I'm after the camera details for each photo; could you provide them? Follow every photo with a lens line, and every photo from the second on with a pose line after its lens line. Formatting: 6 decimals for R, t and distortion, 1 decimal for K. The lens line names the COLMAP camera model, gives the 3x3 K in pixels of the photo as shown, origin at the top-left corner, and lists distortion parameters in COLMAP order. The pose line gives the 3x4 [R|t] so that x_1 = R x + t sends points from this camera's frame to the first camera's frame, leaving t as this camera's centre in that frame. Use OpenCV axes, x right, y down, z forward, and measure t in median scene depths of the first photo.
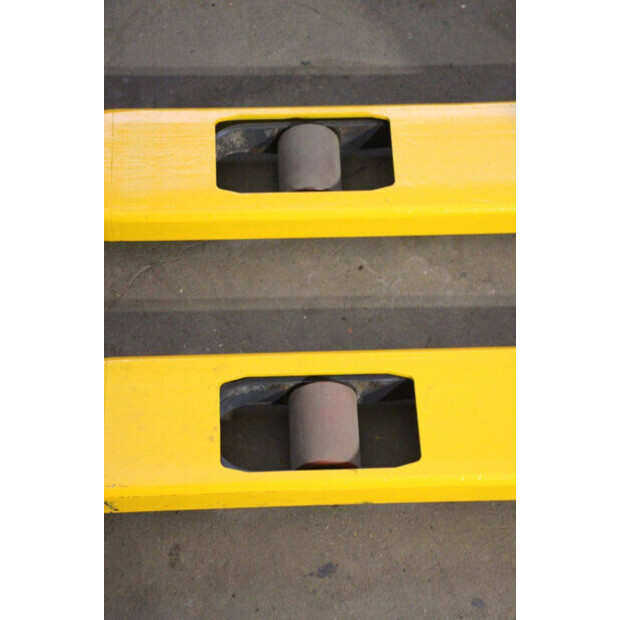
lens RADIAL K [[1444.5, 0, 310.3], [0, 1444.5, 310.0], [0, 0, 1]] dist [0.388146, 0.000000]
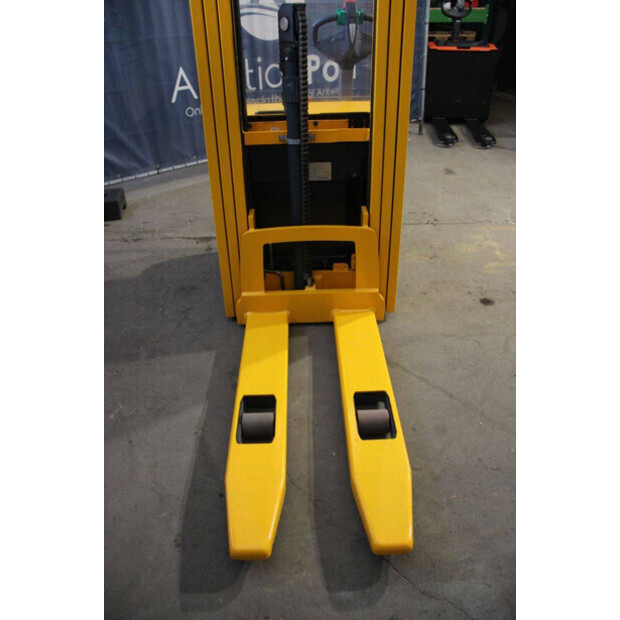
lens RADIAL K [[504.8, 0, 311.0], [0, 504.8, 311.9], [0, 0, 1]] dist [-0.165795, 0.124275]
pose [[0.019160, -0.572750, 0.819506, -0.630756], [0.858616, 0.429381, 0.280018, -0.360770], [-0.512260, 0.698276, 0.500000, 0.383747]]
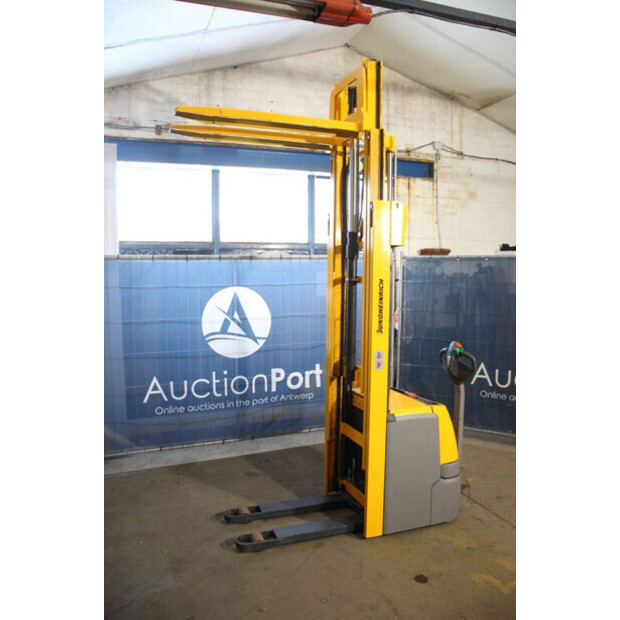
lens RADIAL K [[504.8, 0, 307.6], [0, 504.8, 310.8], [0, 0, 1]] dist [-0.165795, 0.124275]
pose [[0.955745, -0.047414, 0.290349, -0.280026], [0.262554, 0.582719, -0.769093, 0.962508], [-0.132727, 0.811289, 0.569380, -0.708003]]
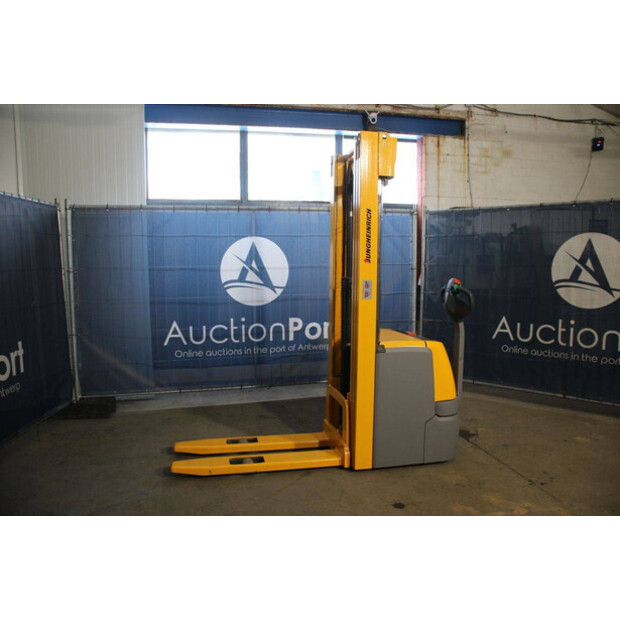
lens RADIAL K [[504.8, 0, 311.0], [0, 504.8, 307.5], [0, 0, 1]] dist [-0.165795, 0.124275]
pose [[0.985996, -0.040120, 0.161873, -0.032745], [0.153651, 0.595905, -0.788219, 1.174748], [-0.064838, 0.802052, 0.593724, -0.594402]]
